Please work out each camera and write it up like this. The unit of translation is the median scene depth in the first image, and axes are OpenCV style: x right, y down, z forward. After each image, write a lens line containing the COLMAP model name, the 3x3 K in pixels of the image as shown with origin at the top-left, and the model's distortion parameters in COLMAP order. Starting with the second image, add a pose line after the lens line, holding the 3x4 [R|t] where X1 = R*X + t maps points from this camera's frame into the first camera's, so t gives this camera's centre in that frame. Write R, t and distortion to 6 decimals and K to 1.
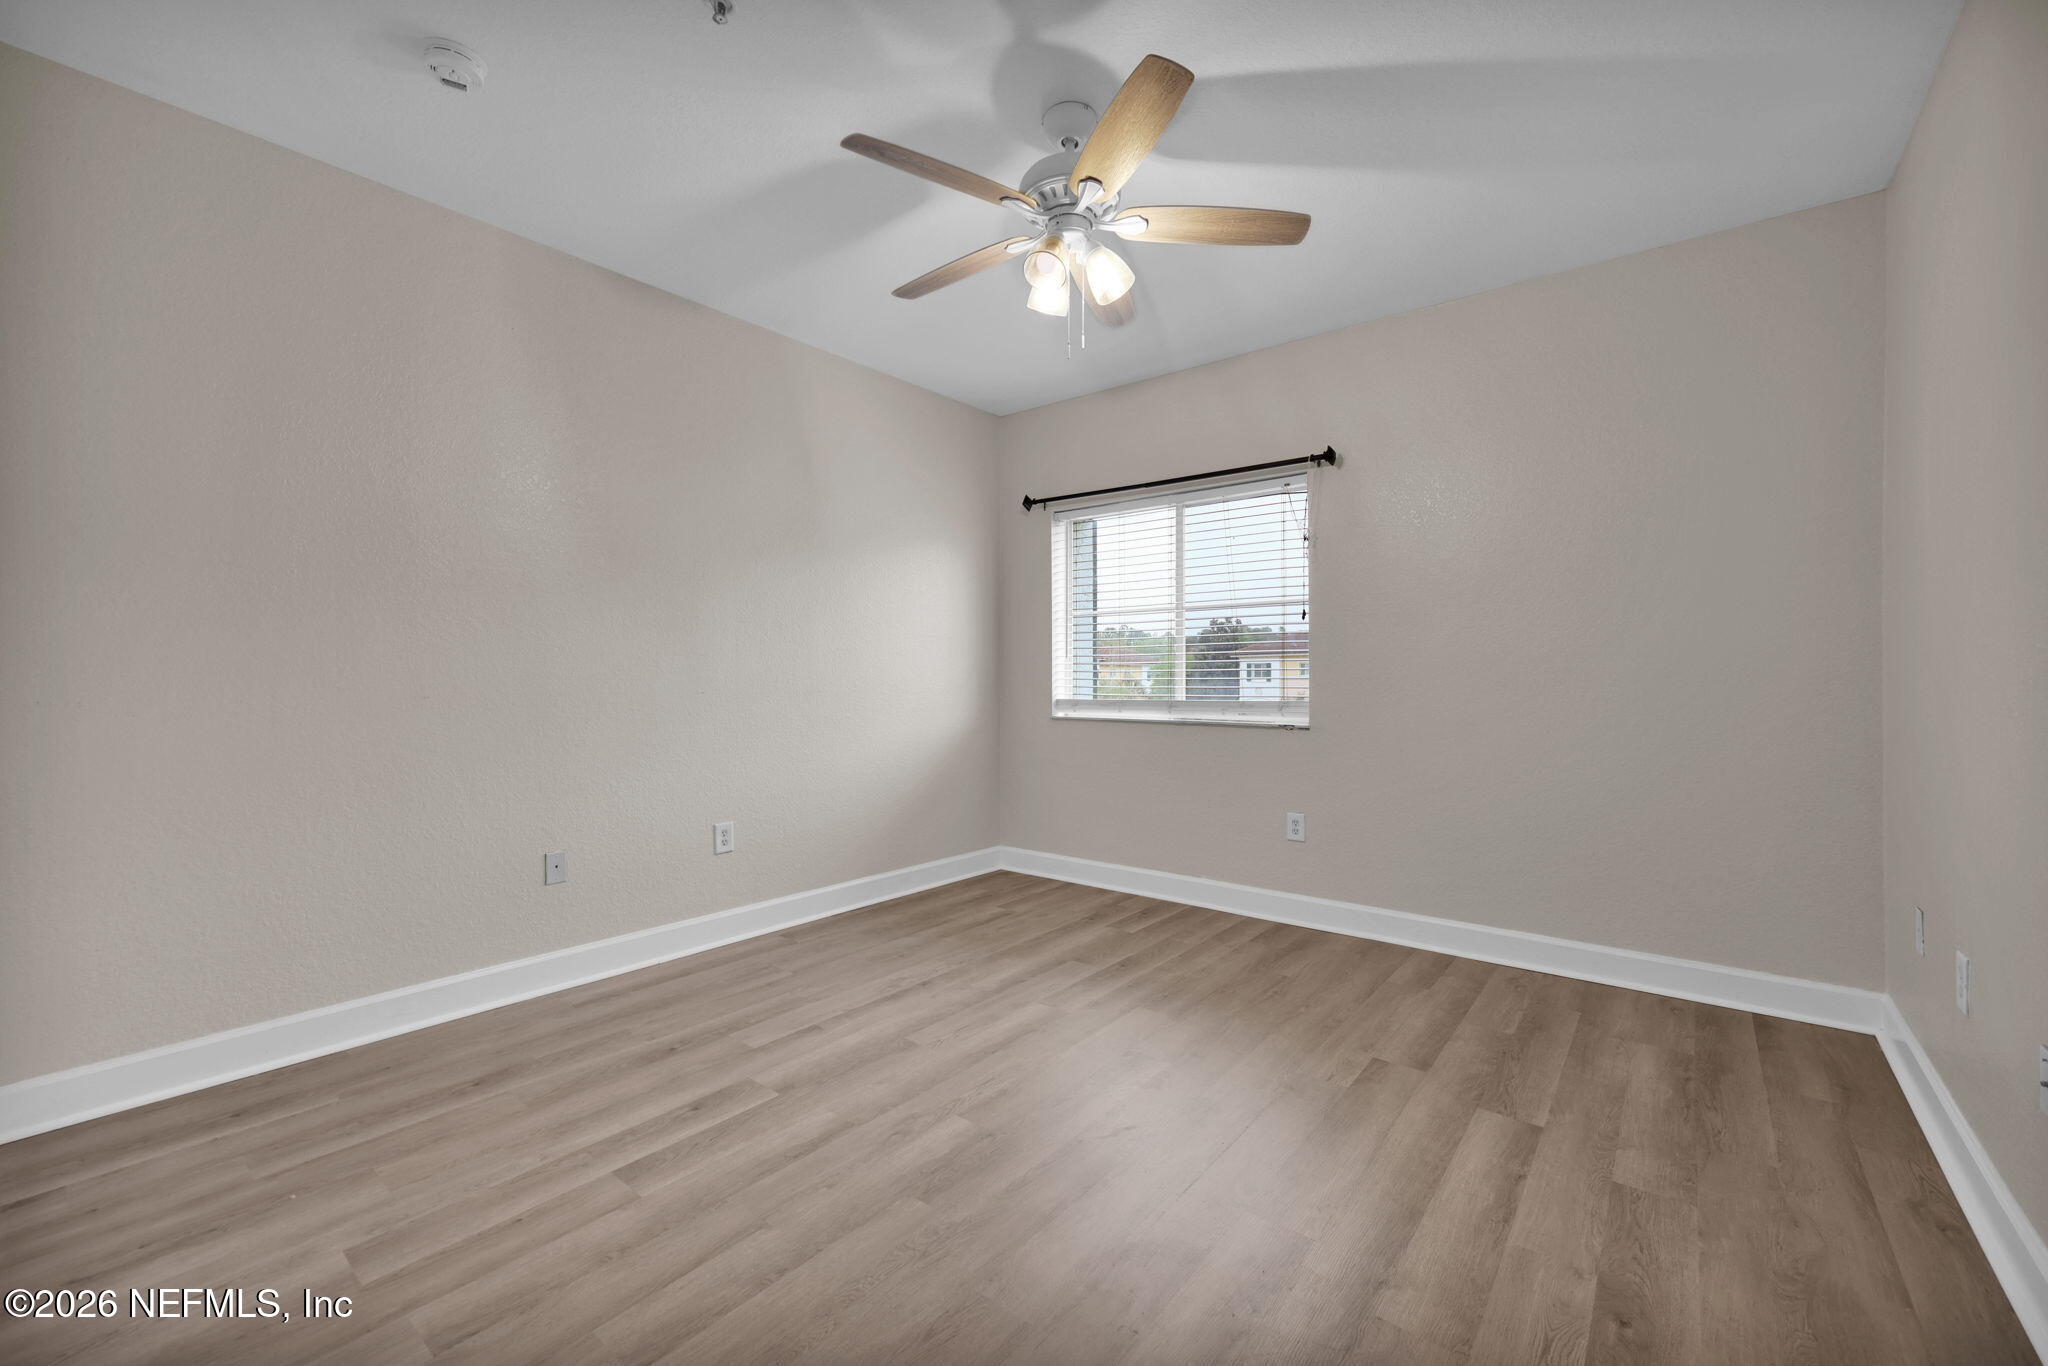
lens RADIAL K [[827.7, 0, 1027.9], [0, 827.7, 678.4], [0, 0, 1]] dist [-0.000821, -0.000073]
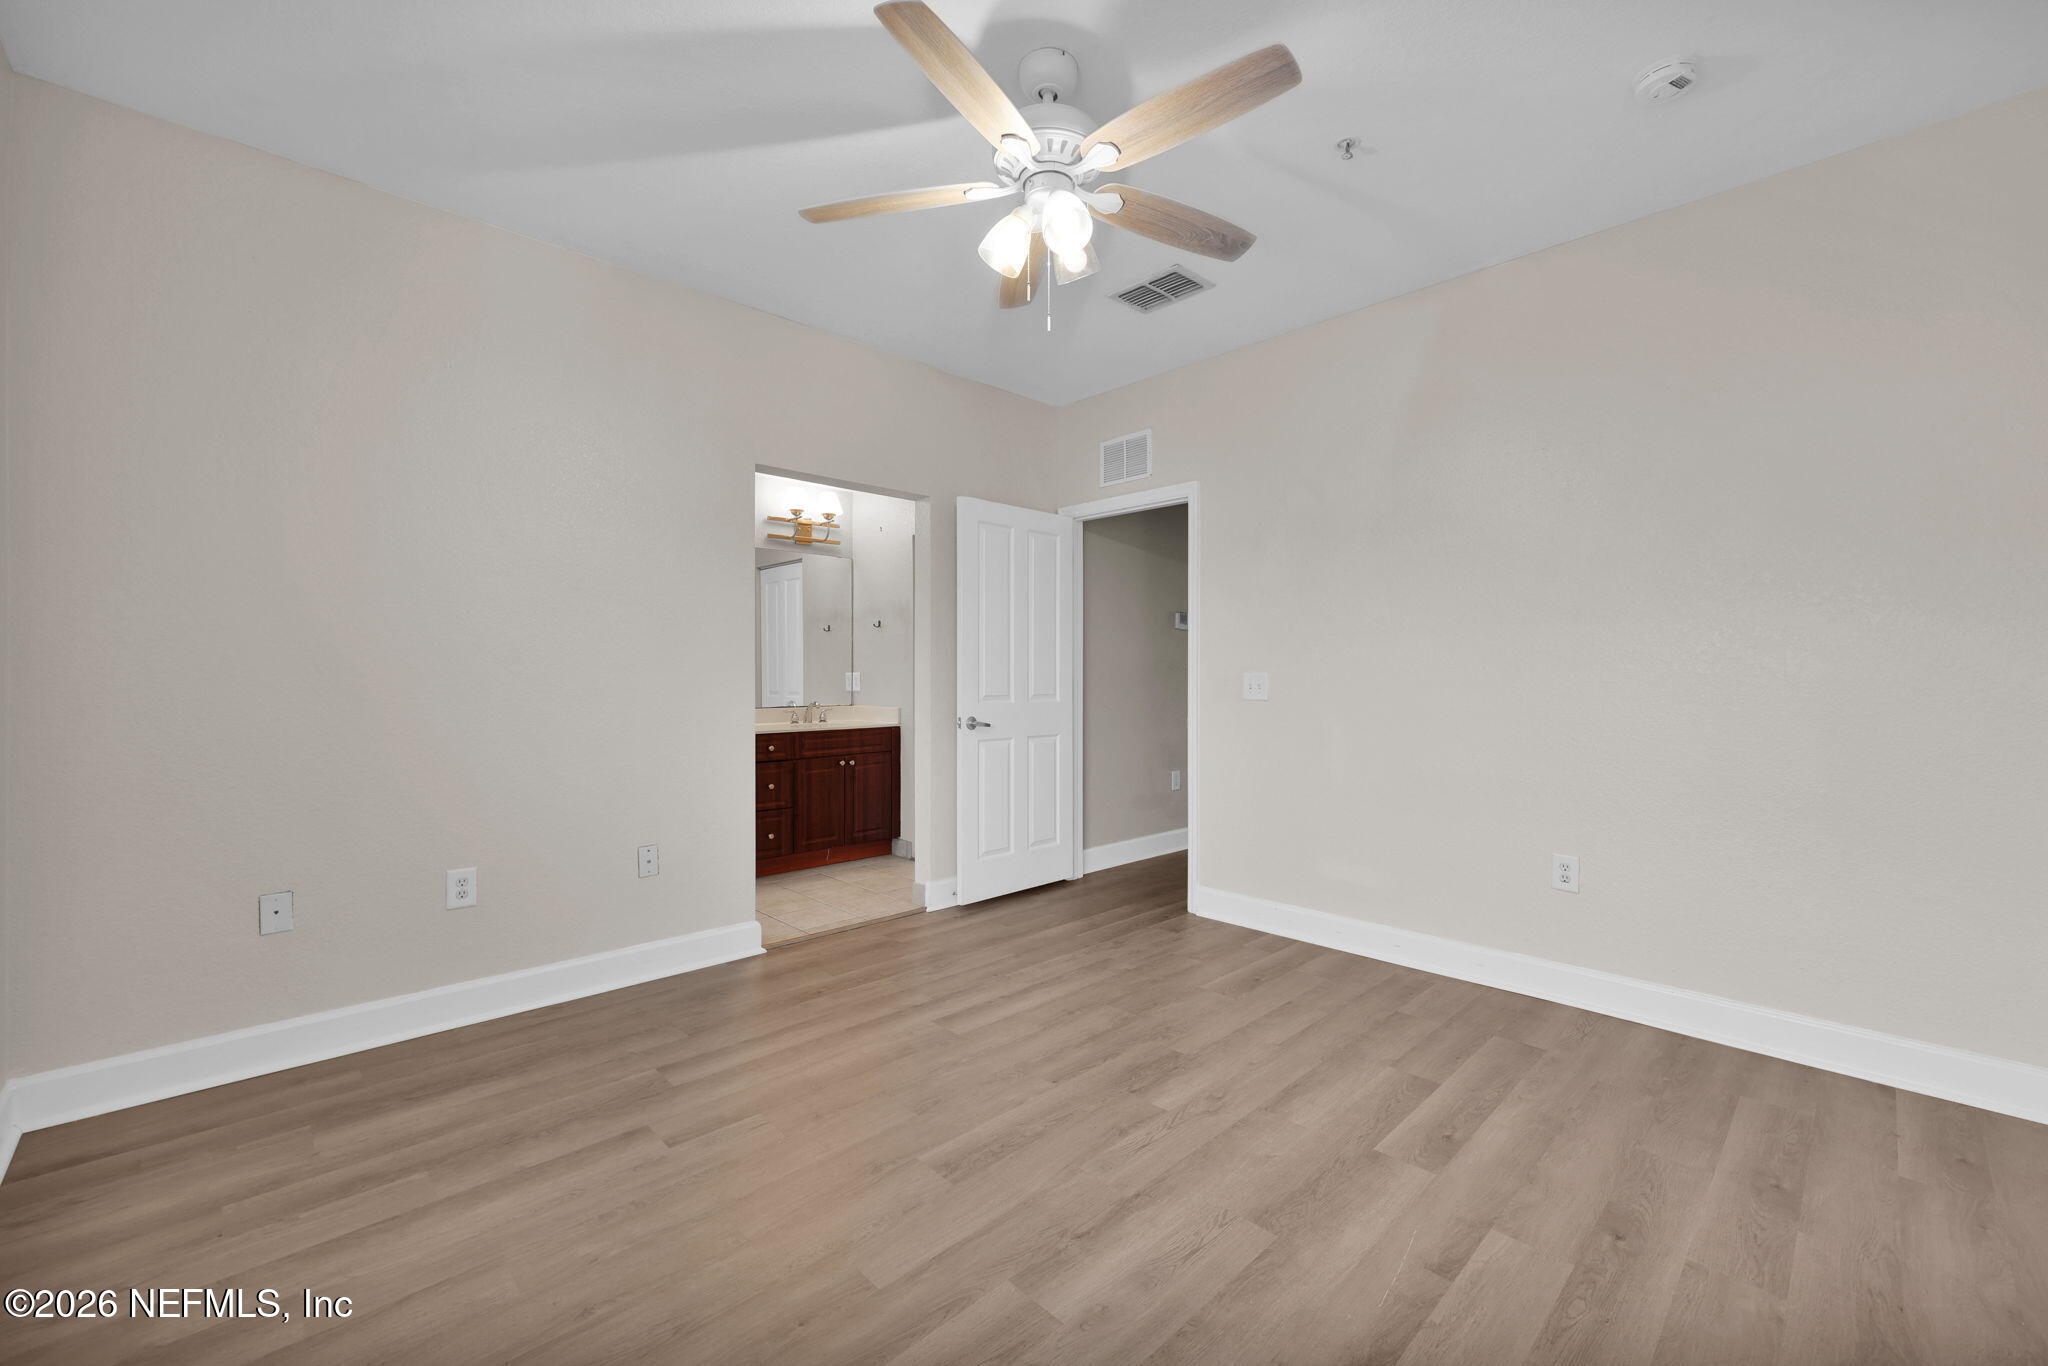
lens RADIAL K [[827.7, 0, 1027.9], [0, 827.7, 678.4], [0, 0, 1]] dist [-0.000821, -0.000073]
pose [[-0.992032, -0.000676, 0.125986, -0.039950], [0.000258, 0.999973, 0.007394, -0.013687], [-0.125987, 0.007368, -0.992004, 1.906986]]
